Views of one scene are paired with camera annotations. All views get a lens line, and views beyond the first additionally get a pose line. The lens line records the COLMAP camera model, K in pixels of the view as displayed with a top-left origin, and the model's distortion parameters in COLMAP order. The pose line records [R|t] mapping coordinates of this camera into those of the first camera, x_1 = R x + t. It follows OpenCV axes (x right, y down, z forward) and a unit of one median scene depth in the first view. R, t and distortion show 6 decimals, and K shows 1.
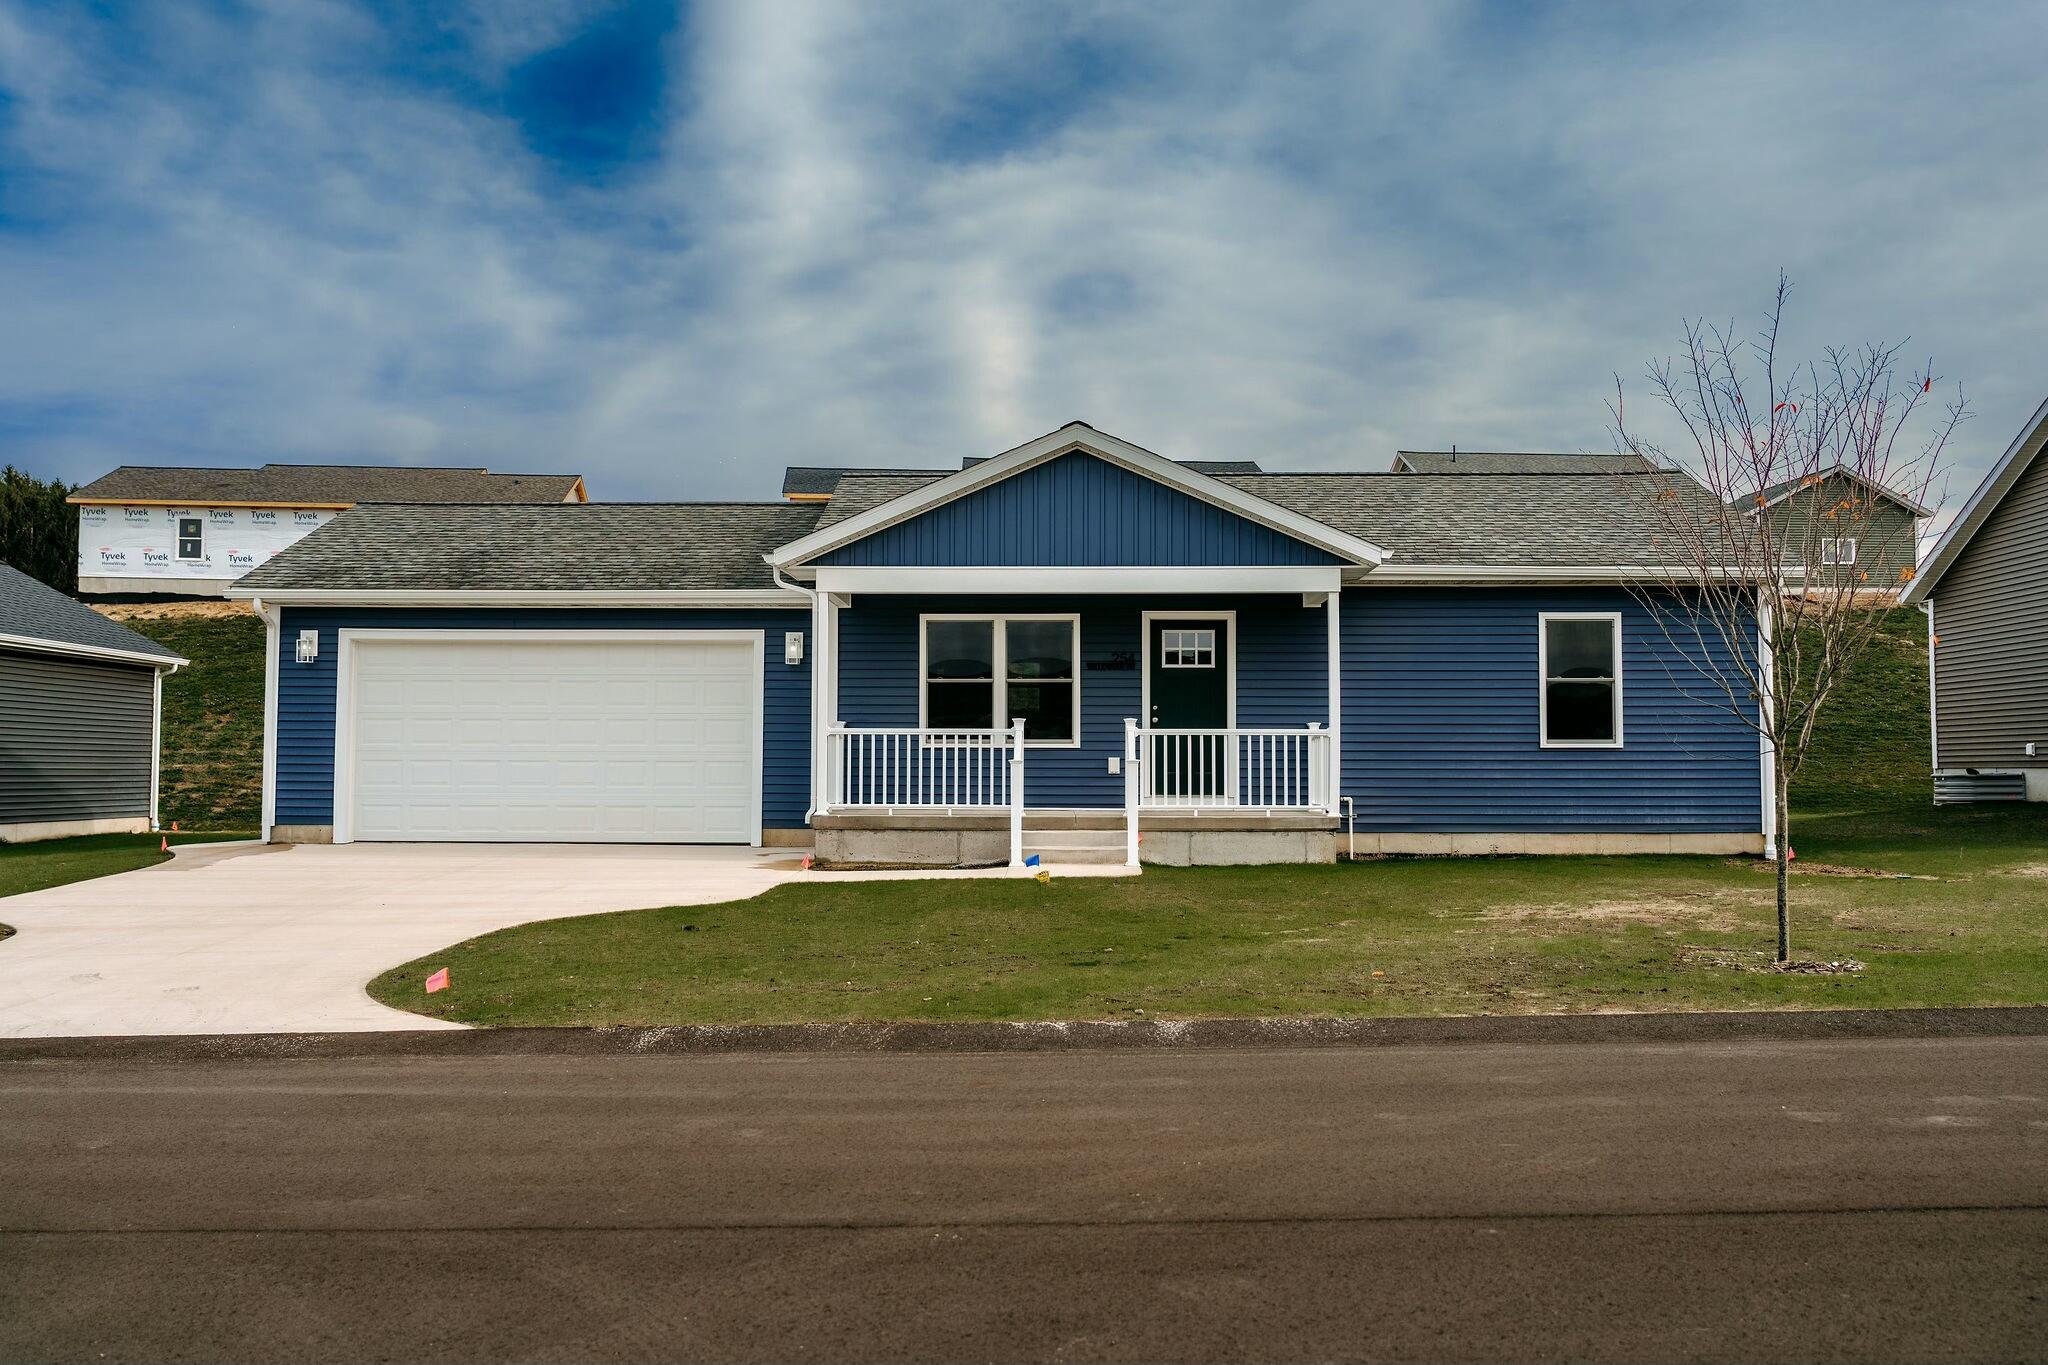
lens RADIAL K [[1596.5, 0, 990.9], [0, 1596.5, 584.6], [0, 0, 1]] dist [-0.049697, 0.001478]
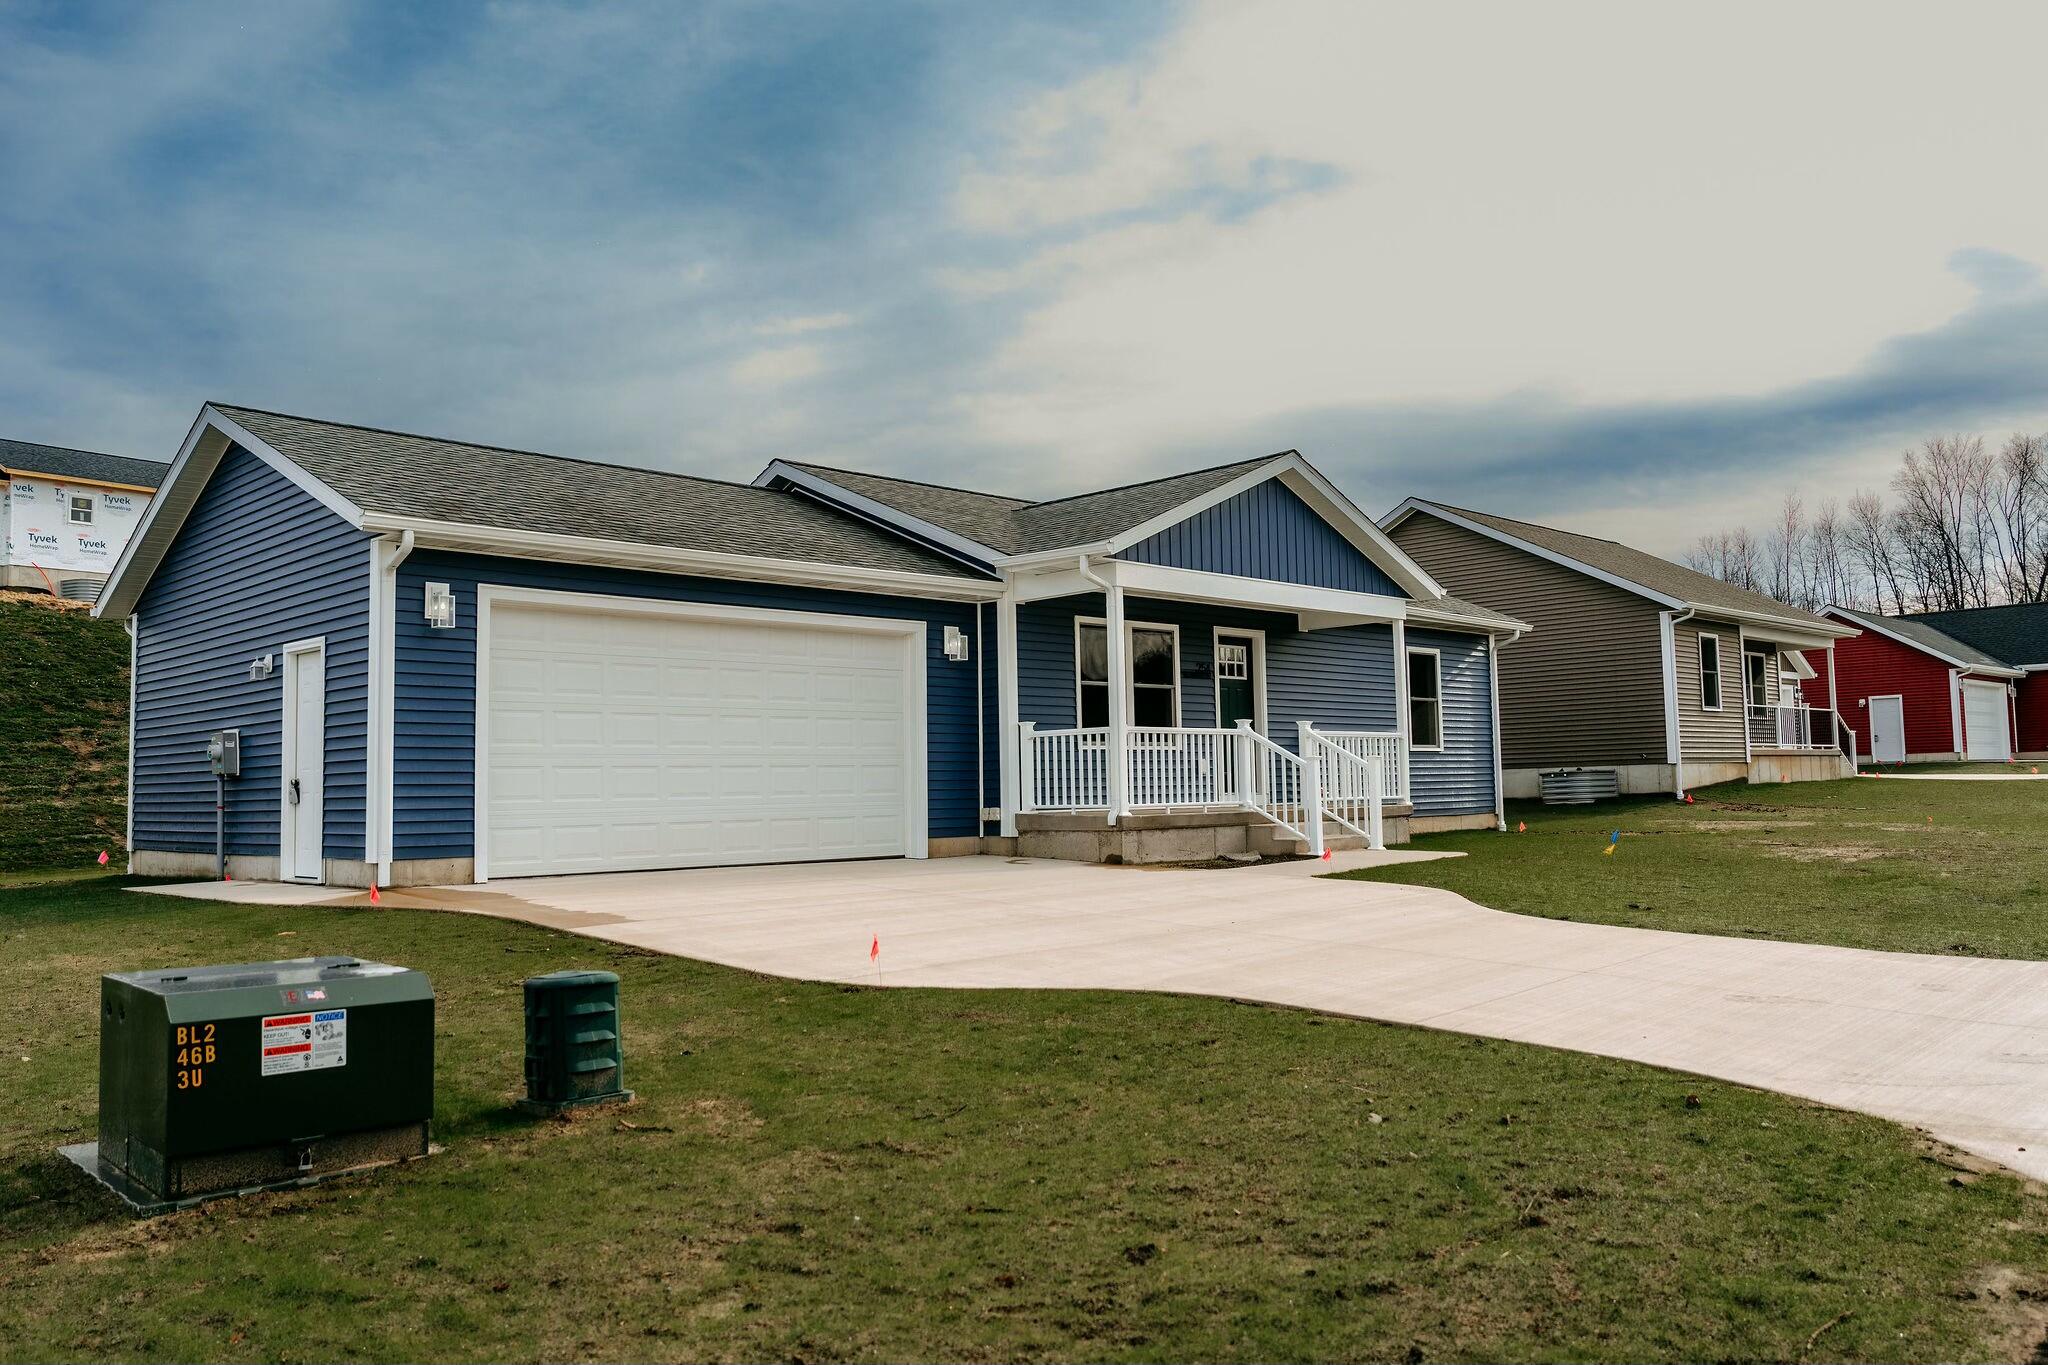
lens RADIAL K [[1541.0, 0, 876.5], [0, 1541.0, 685.1], [0, 0, 1]] dist [-0.052538, 0.001411]
pose [[0.722356, 0.032107, 0.690776, -0.798997], [-0.064153, 0.997725, 0.020712, 0.049977], [-0.688539, -0.059277, 0.722772, 0.392393]]
